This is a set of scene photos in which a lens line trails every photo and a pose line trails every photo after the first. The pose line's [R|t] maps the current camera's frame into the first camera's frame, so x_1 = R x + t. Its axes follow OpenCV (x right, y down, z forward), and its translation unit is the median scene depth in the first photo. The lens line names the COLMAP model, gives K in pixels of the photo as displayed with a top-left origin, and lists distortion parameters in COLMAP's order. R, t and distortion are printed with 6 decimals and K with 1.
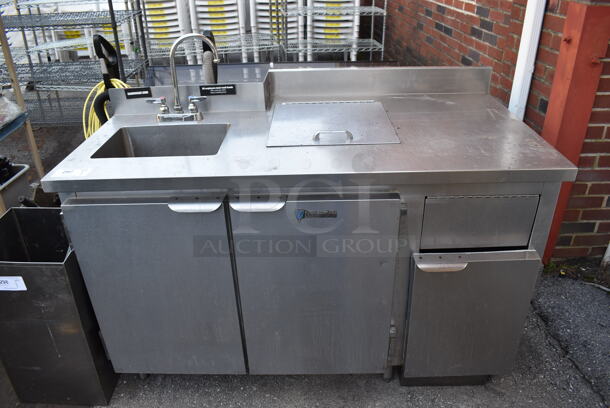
lens RADIAL K [[476.0, 0, 296.0], [0, 476.0, 205.4], [0, 0, 1]] dist [-0.179881, 0.155361]
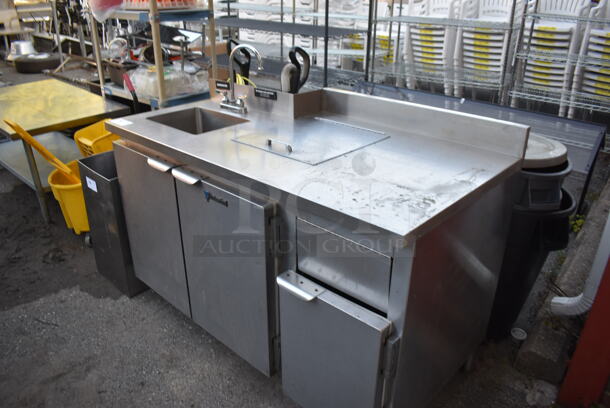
lens RADIAL K [[476.0, 0, 296.0], [0, 476.0, 205.4], [0, 0, 1]] dist [-0.179881, 0.155361]
pose [[0.732702, 0.315472, -0.603014, 0.528815], [-0.346806, 0.935468, 0.068006, -0.066796], [0.585554, 0.159301, 0.794827, 0.100454]]
